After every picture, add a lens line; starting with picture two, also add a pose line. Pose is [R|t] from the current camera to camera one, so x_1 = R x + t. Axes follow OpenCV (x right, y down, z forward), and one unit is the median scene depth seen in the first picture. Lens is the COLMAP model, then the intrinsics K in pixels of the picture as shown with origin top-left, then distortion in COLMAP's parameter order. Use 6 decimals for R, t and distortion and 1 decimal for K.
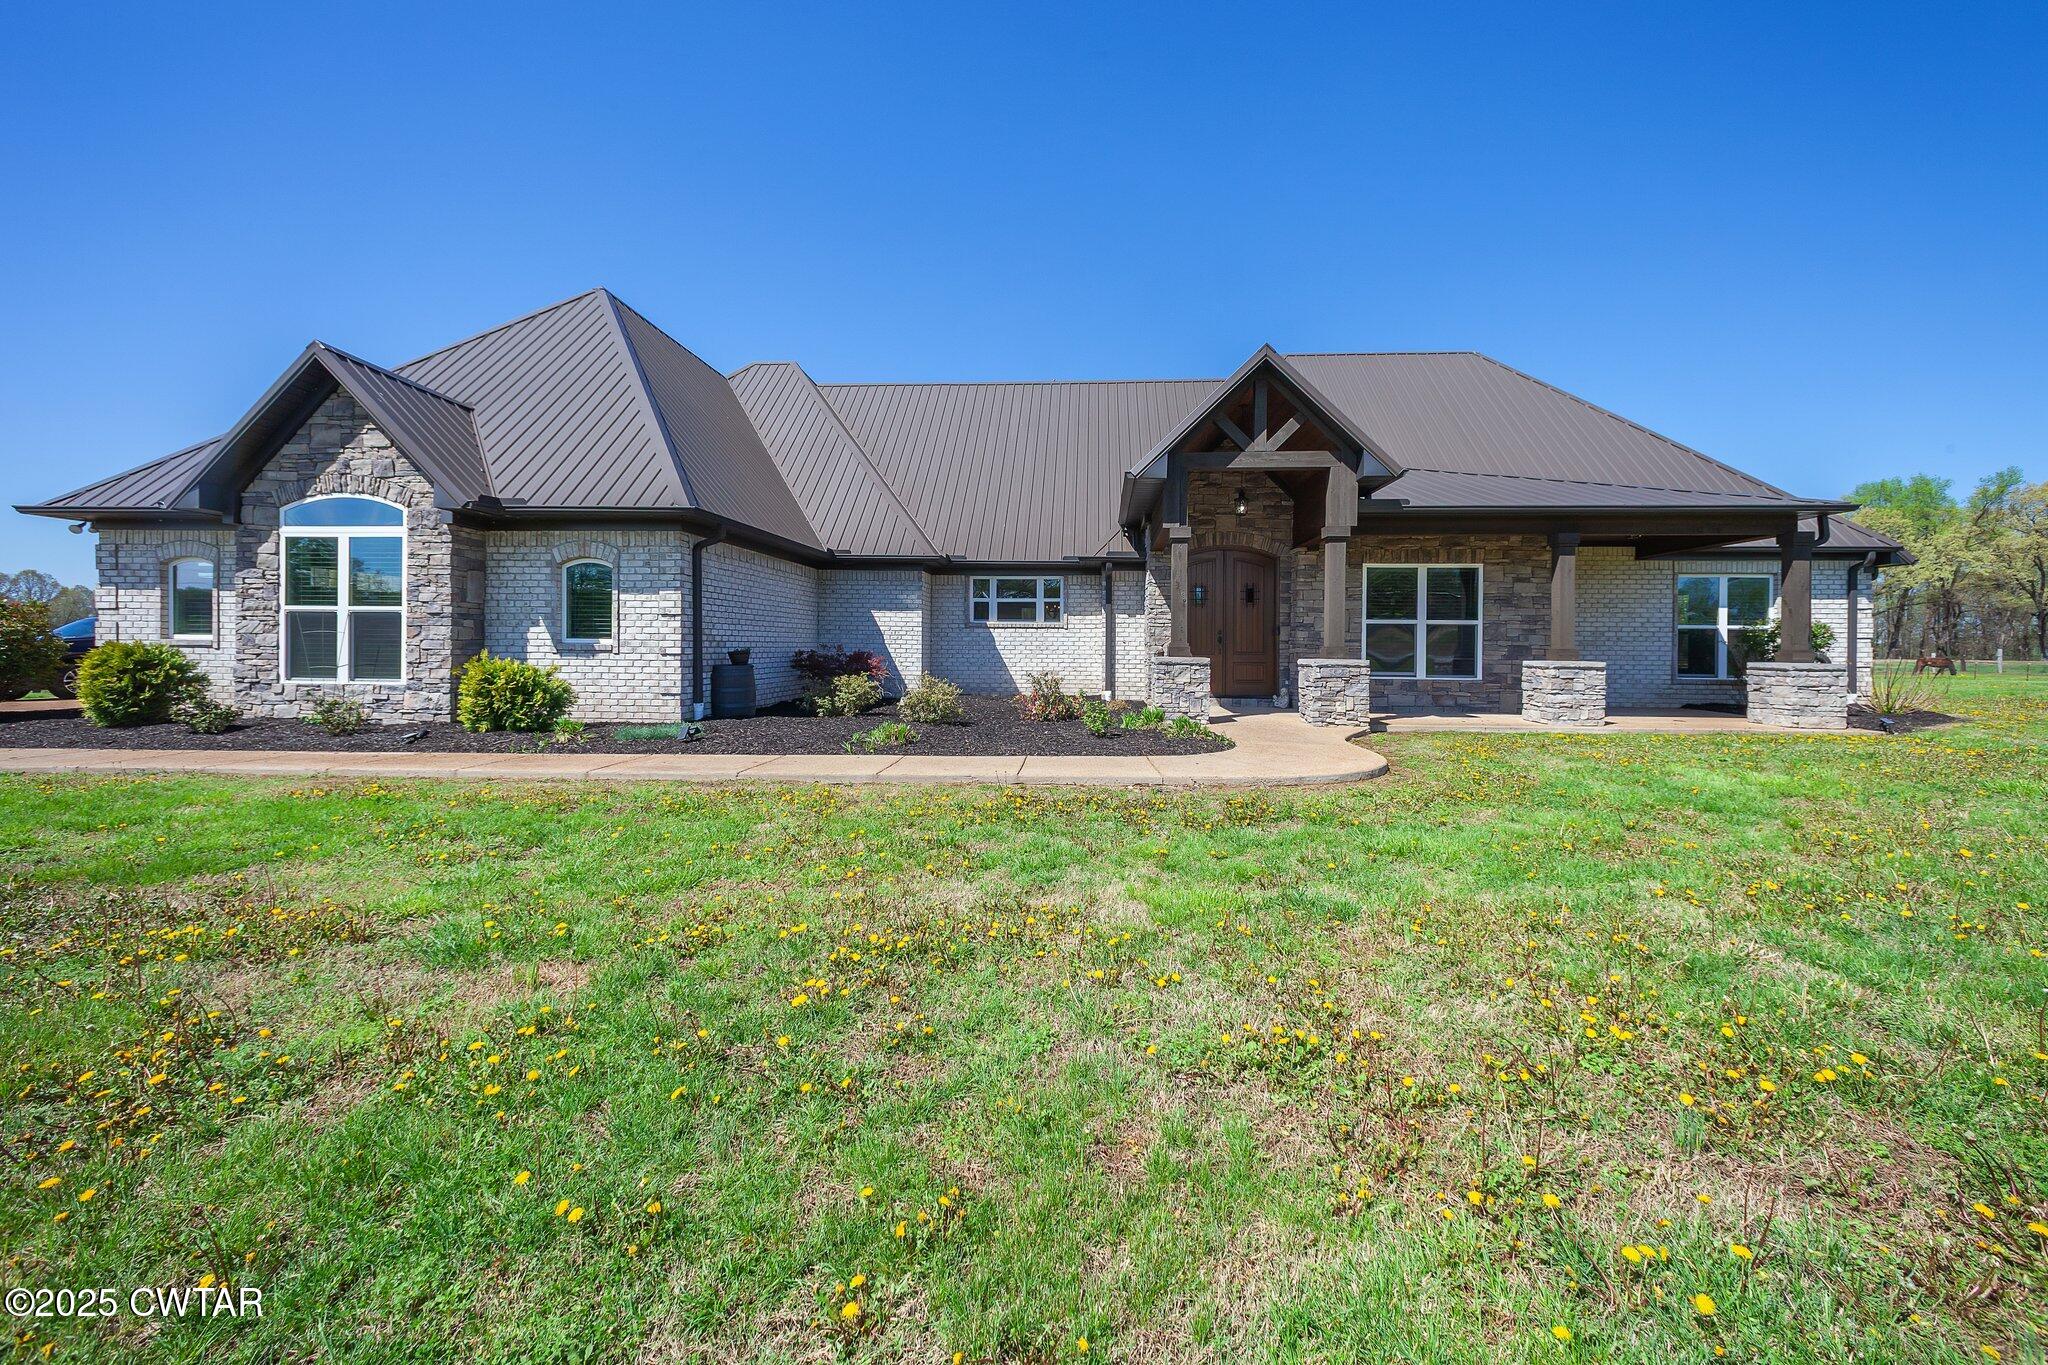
lens RADIAL K [[793.6, 0, 1015.6], [0, 793.6, 650.2], [0, 0, 1]] dist [0.006729, -0.005436]
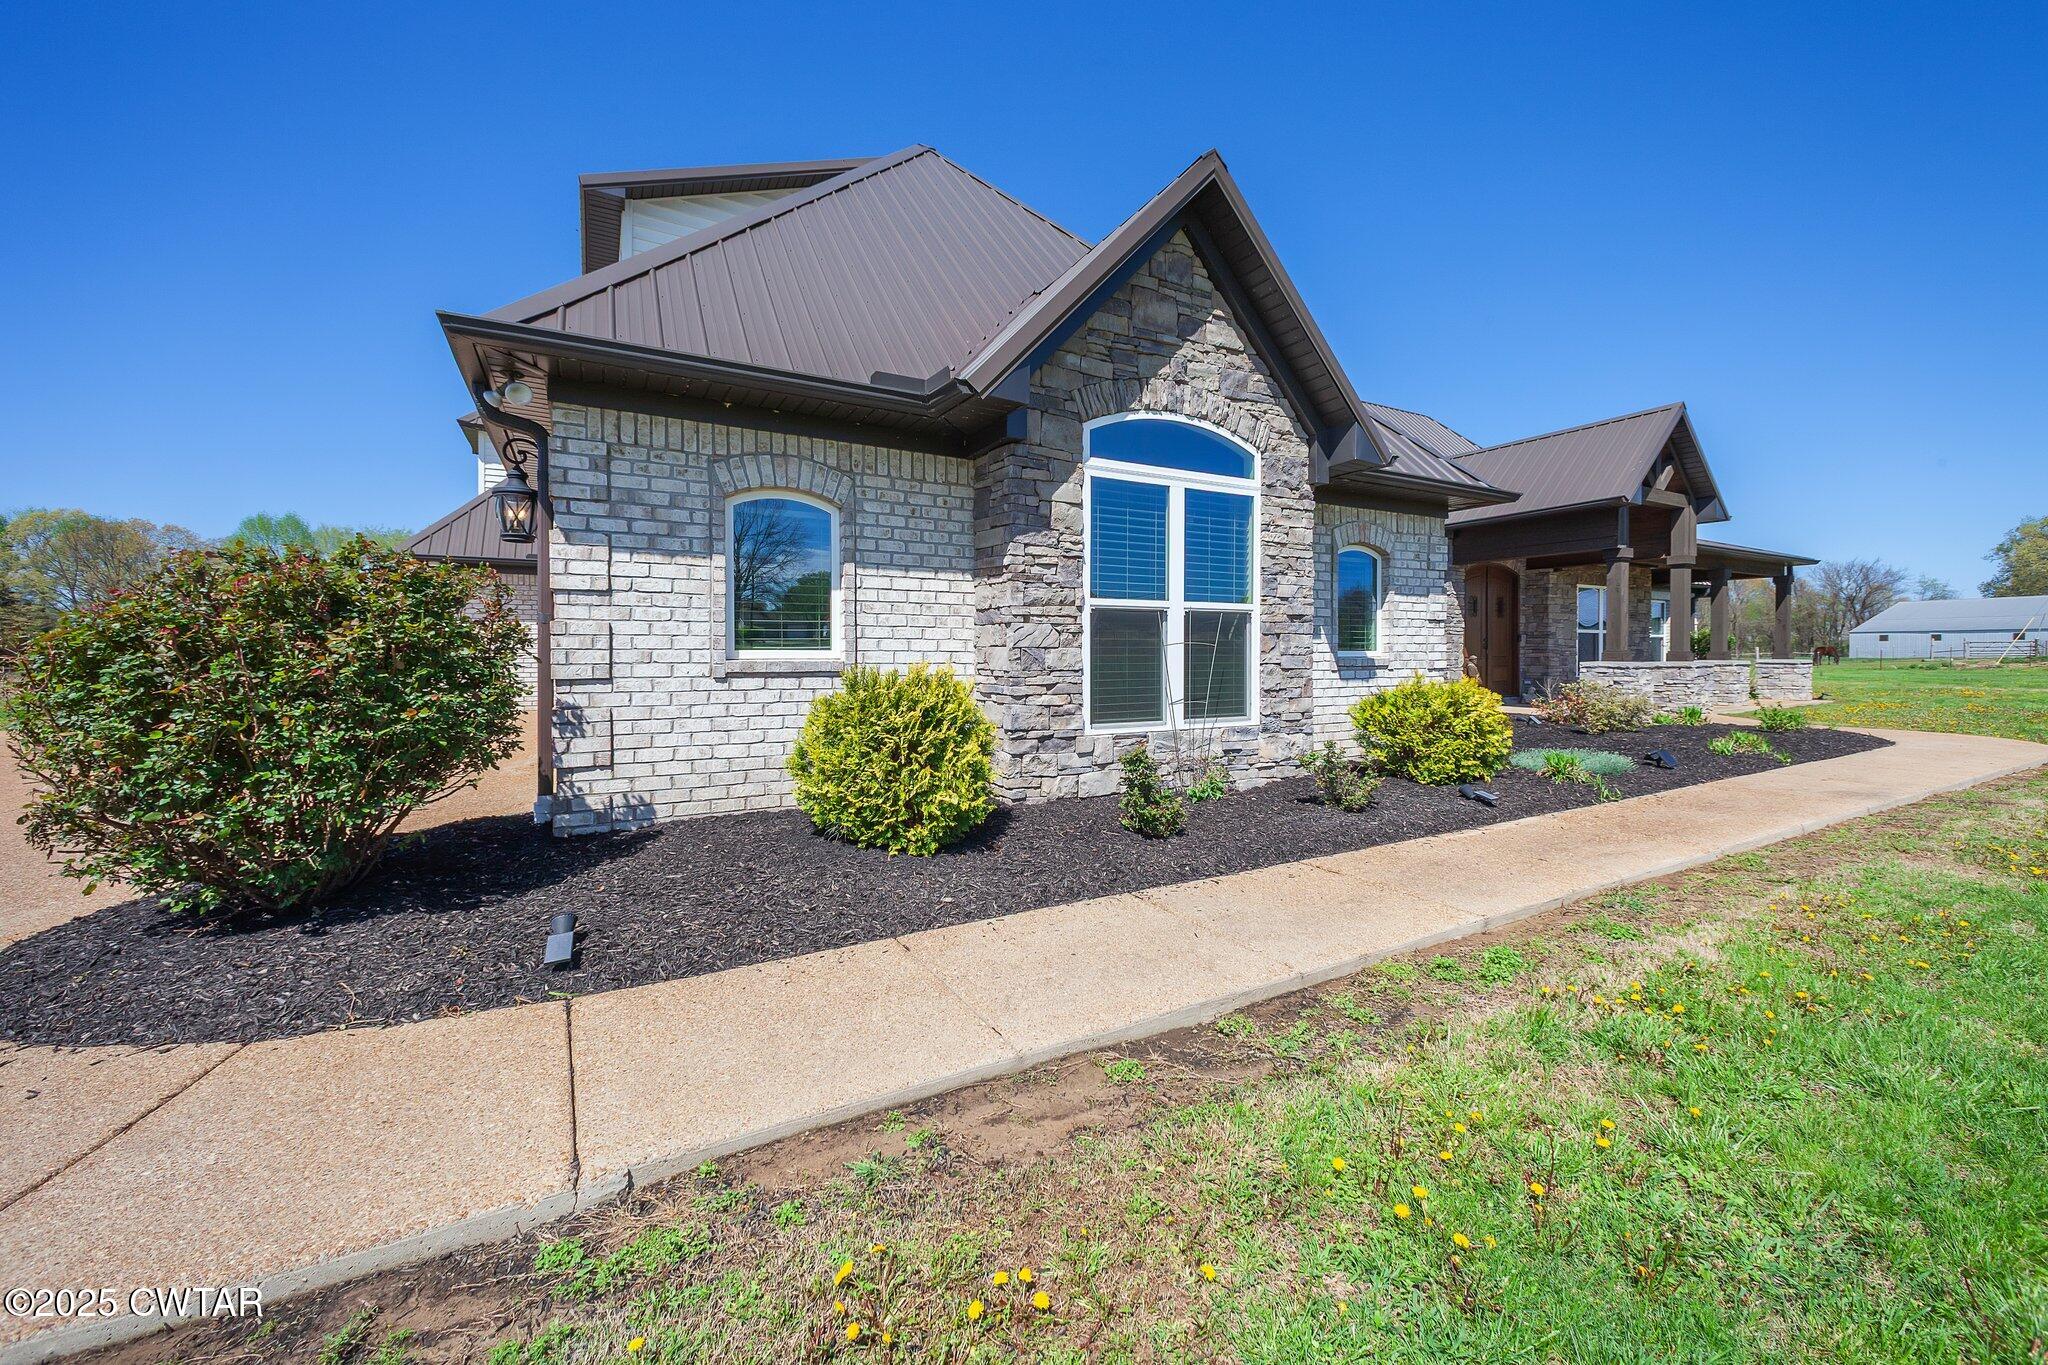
lens RADIAL K [[769.1, 0, 1026.9], [0, 769.1, 665.4], [0, 0, 1]] dist [0.000245, -0.000034]
pose [[0.852859, -0.019525, 0.521776, -1.171963], [0.008352, 0.999683, 0.023756, -0.020223], [-0.522075, -0.015903, 0.852752, 0.523891]]
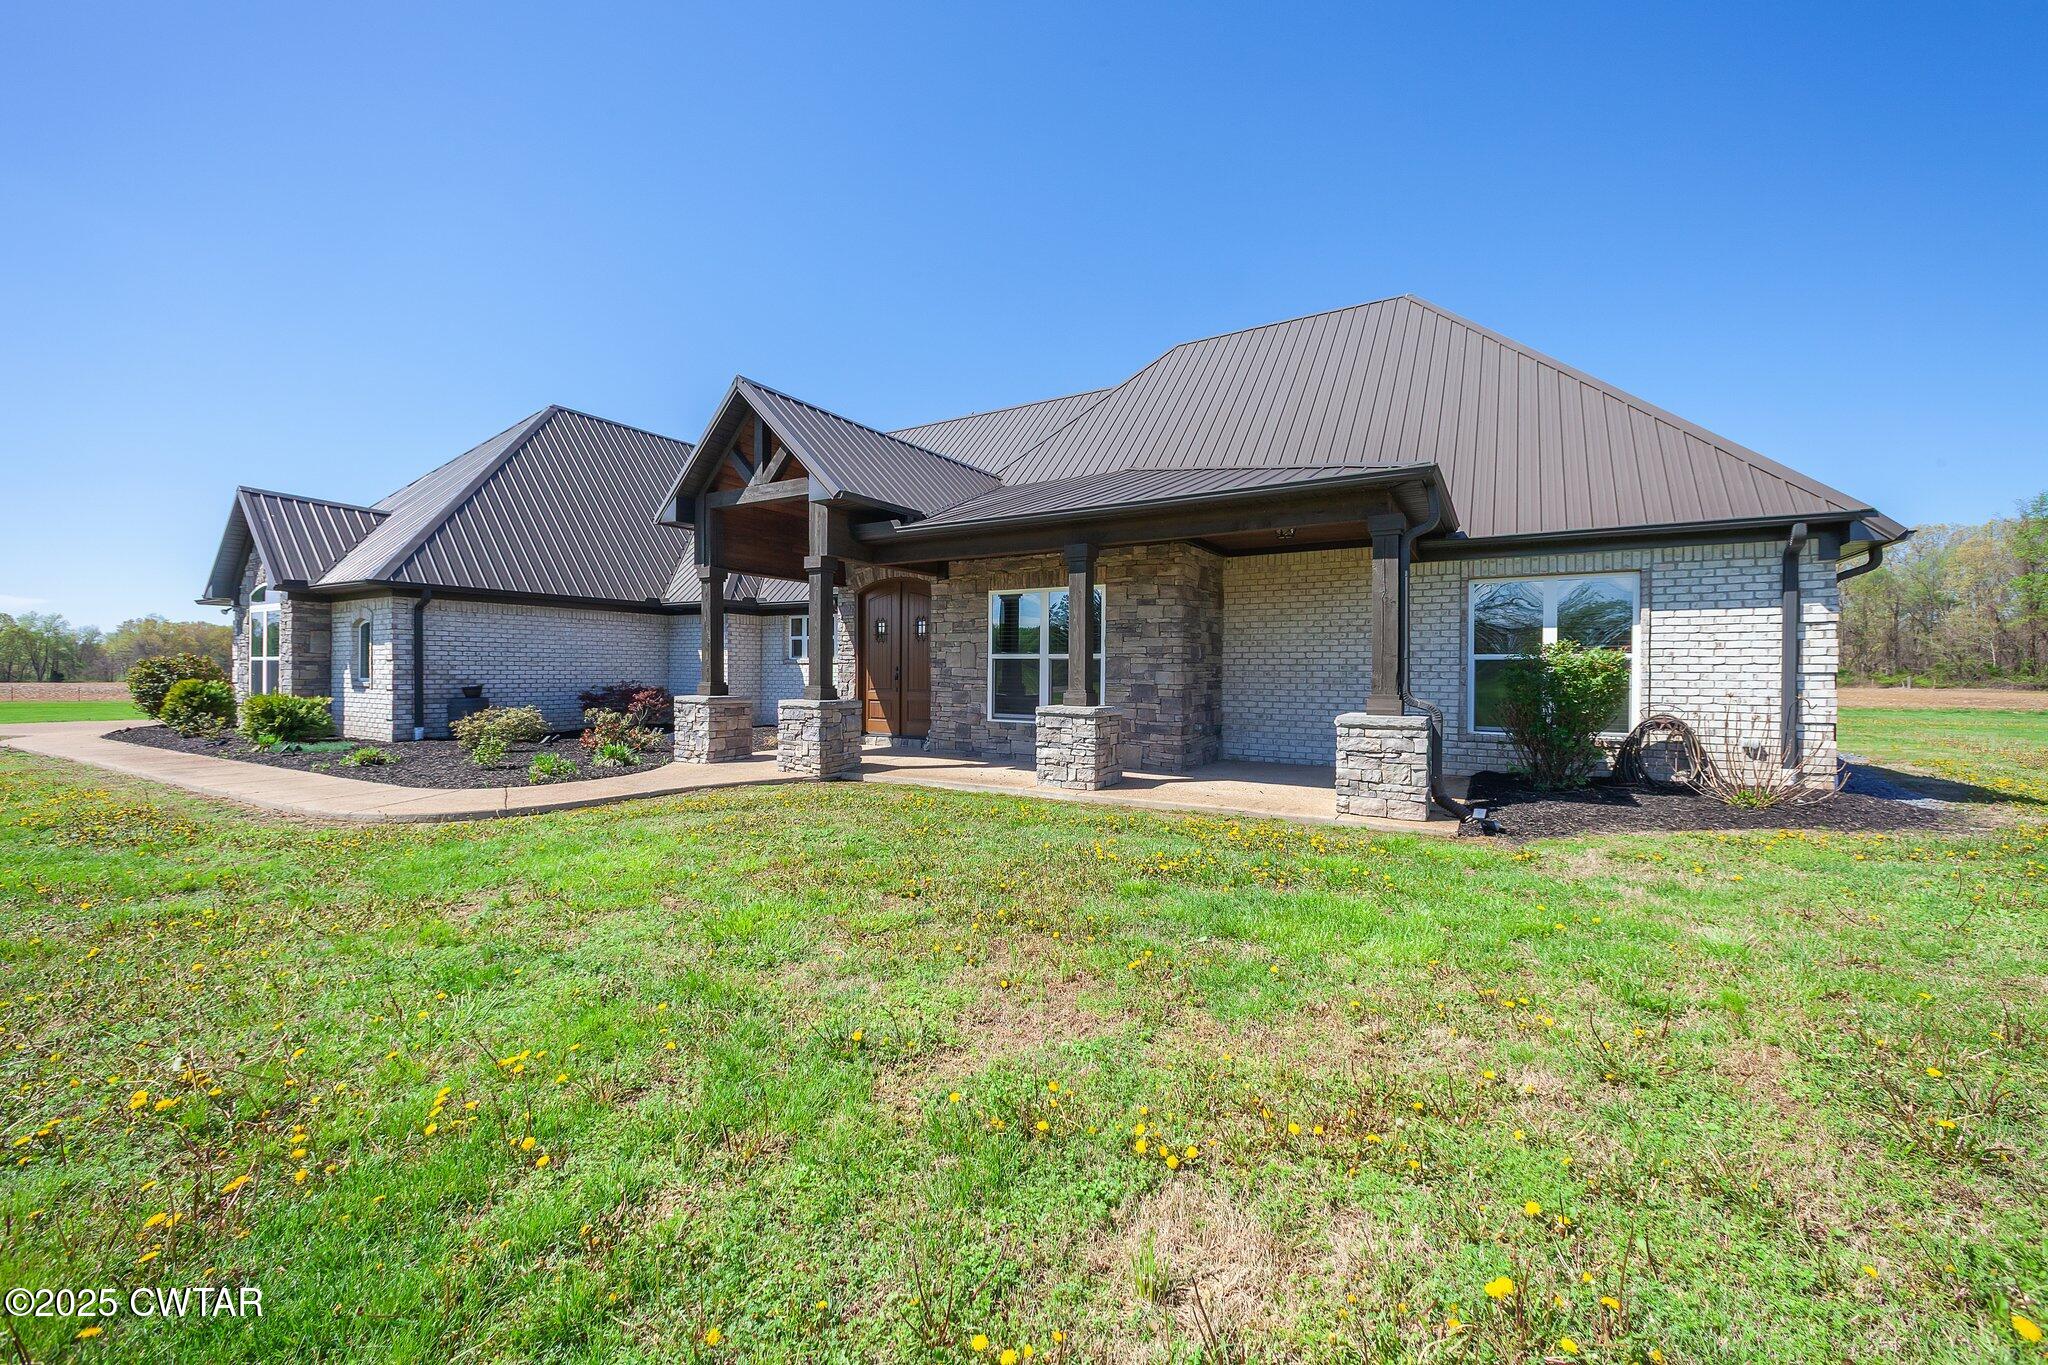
lens RADIAL K [[770.2, 0, 1056.6], [0, 770.2, 683.4], [0, 0, 1]] dist [0.006601, 0.000062]
pose [[0.893312, 0.004155, -0.449418, 1.108372], [-0.000245, 0.999962, 0.008759, -0.016952], [0.449437, -0.007715, 0.893279, 0.332677]]
